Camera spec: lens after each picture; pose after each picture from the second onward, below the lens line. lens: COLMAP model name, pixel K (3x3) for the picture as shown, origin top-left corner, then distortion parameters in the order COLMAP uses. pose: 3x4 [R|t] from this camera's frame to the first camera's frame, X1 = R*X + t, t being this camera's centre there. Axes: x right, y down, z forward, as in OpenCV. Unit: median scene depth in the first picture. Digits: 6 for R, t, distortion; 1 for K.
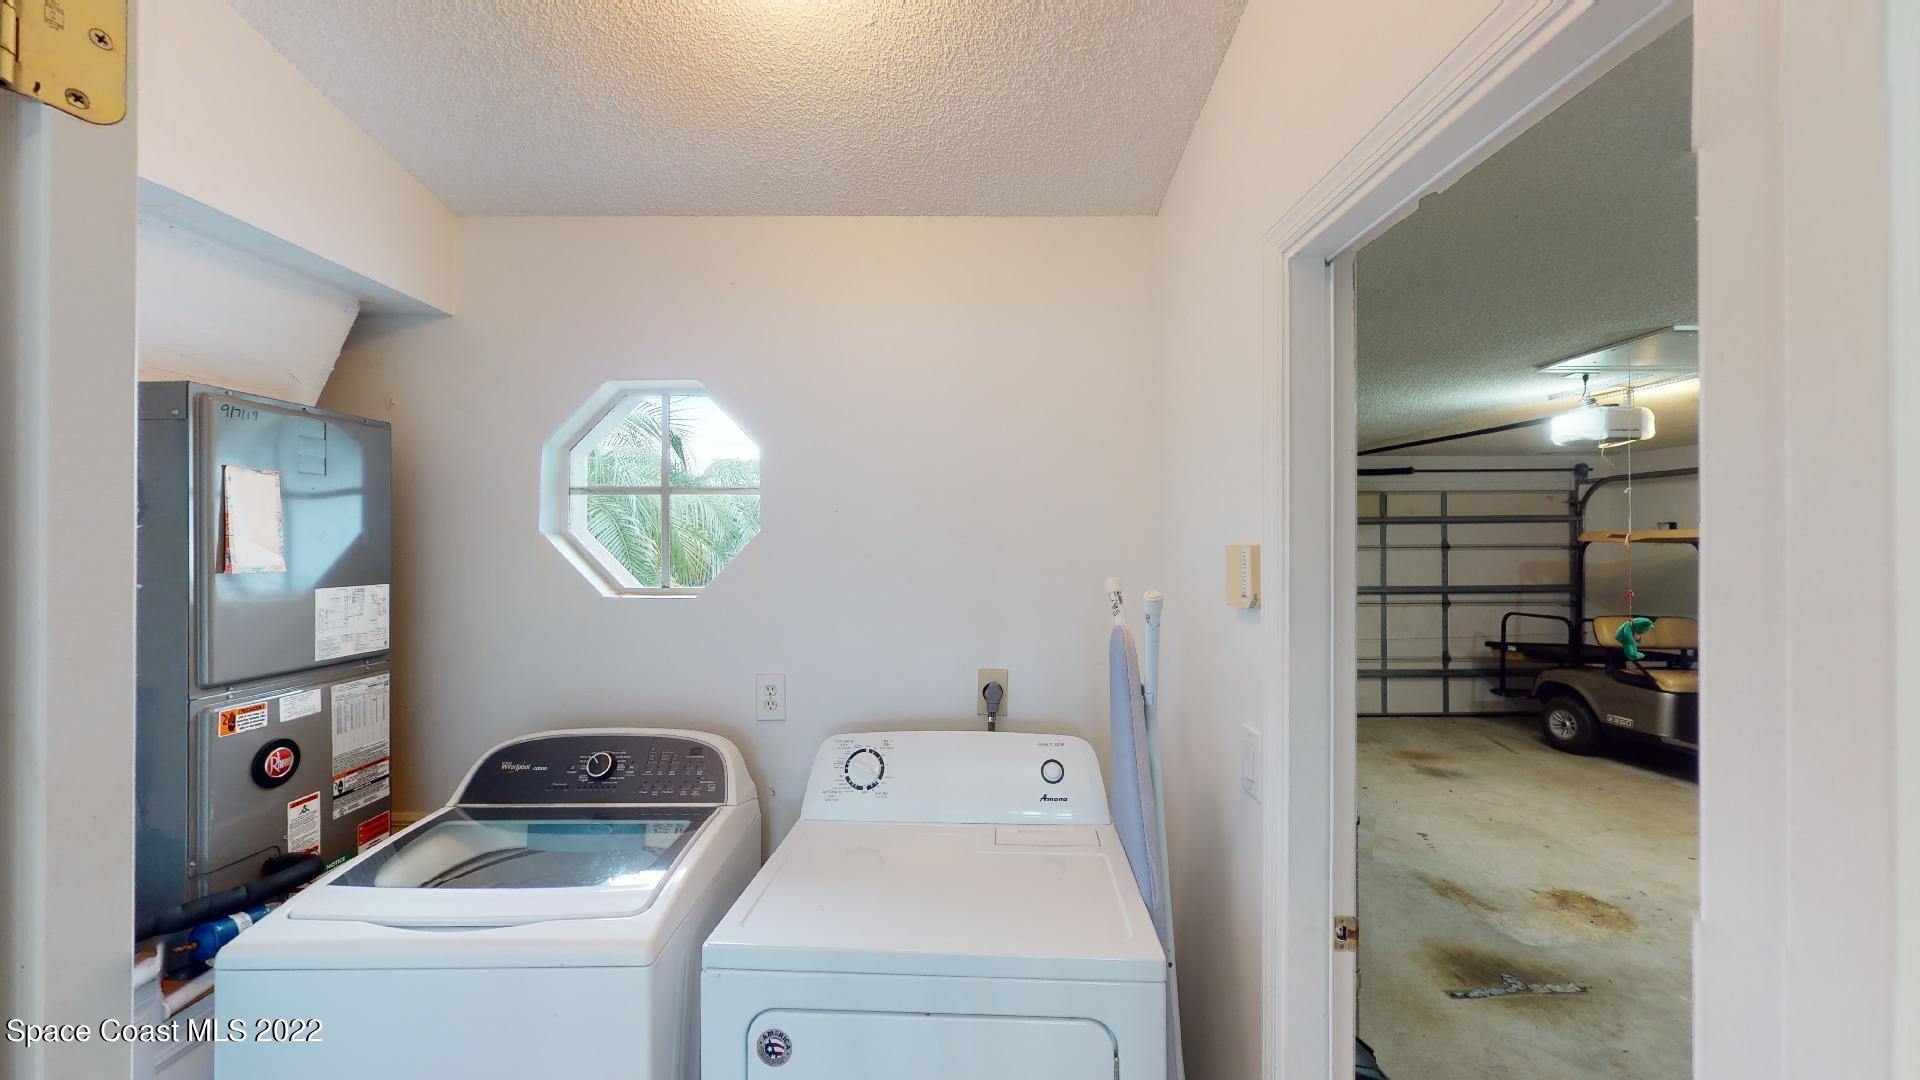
lens RADIAL K [[704.5, 0, 960.0], [0, 704.5, 540.0], [0, 0, 1]] dist [-0.000240, -0.000015]
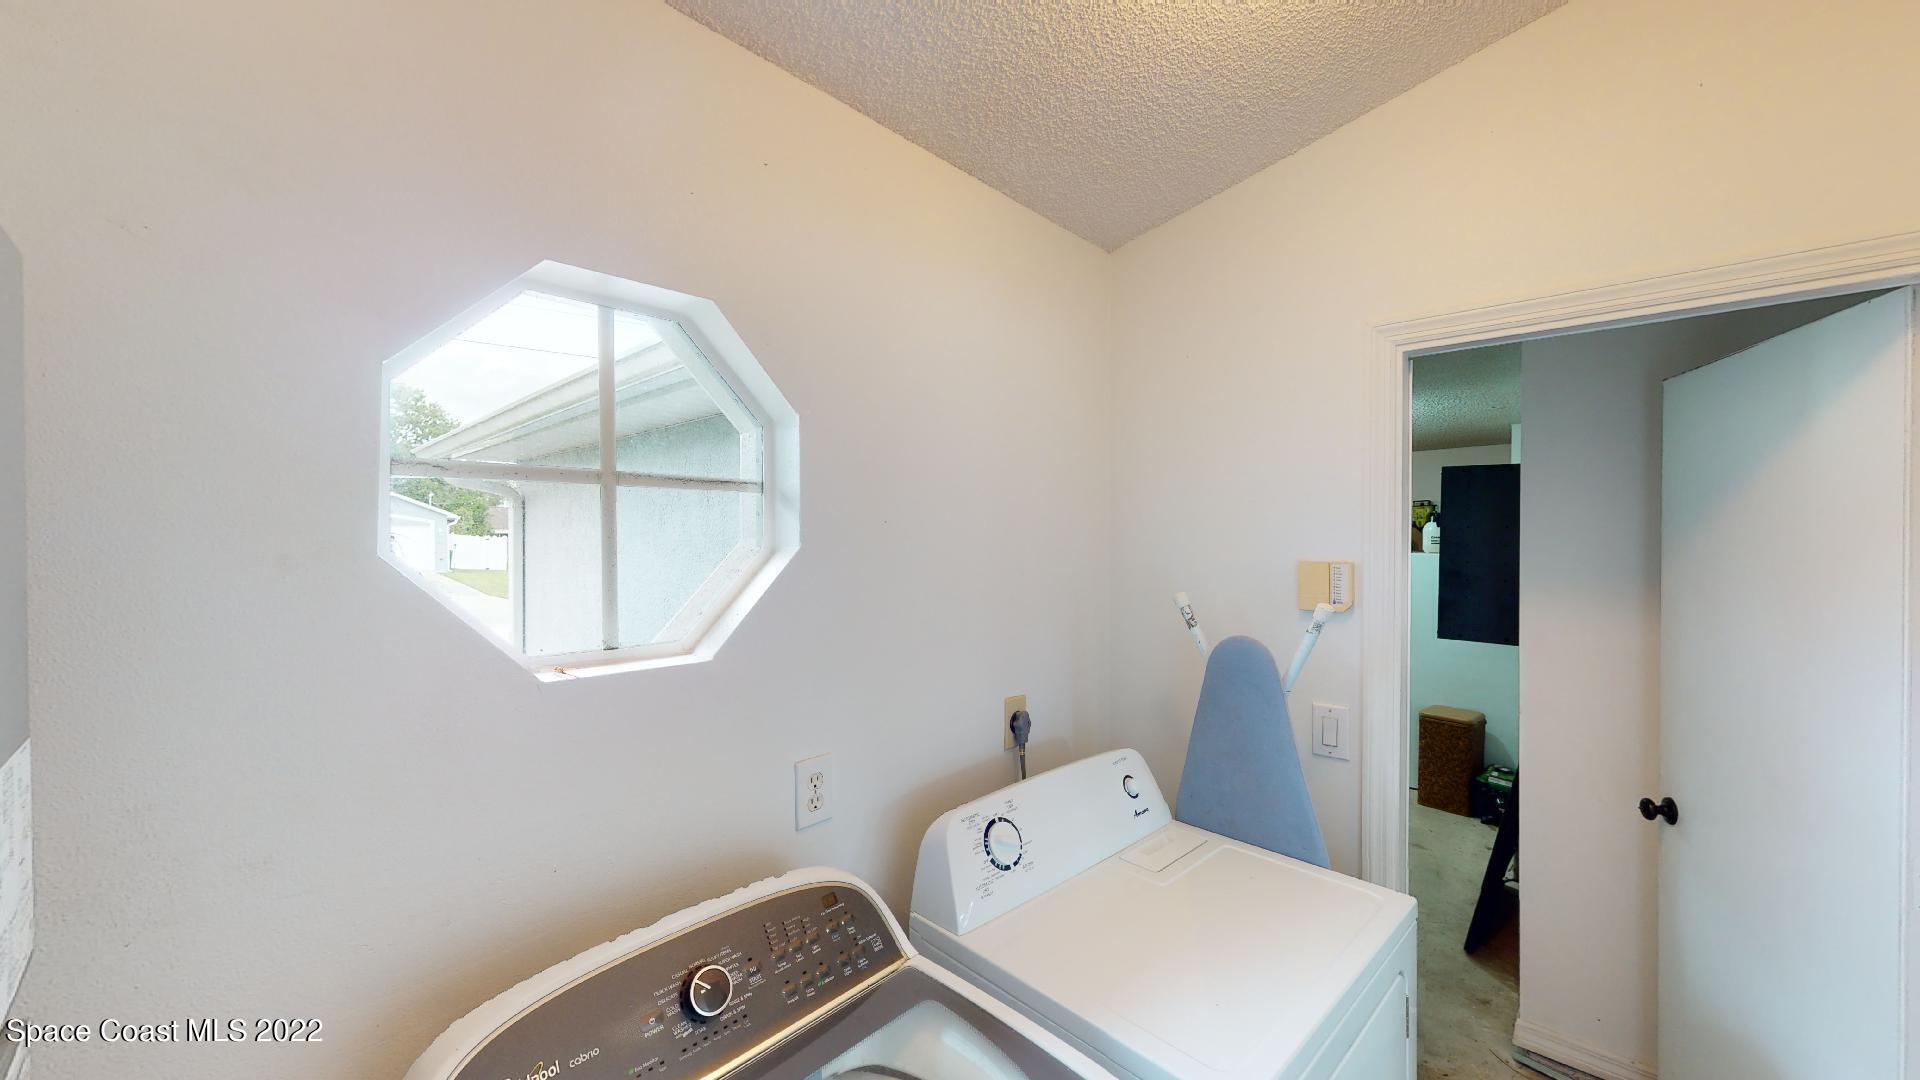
lens RADIAL K [[704.5, 0, 960.0], [0, 704.5, 540.0], [0, 0, 1]] dist [-0.000240, -0.000015]
pose [[0.670651, 0.002023, 0.741771, -0.803082], [-0.002652, 0.999996, -0.000330, -0.025773], [-0.741769, -0.001746, 0.670654, 0.511415]]
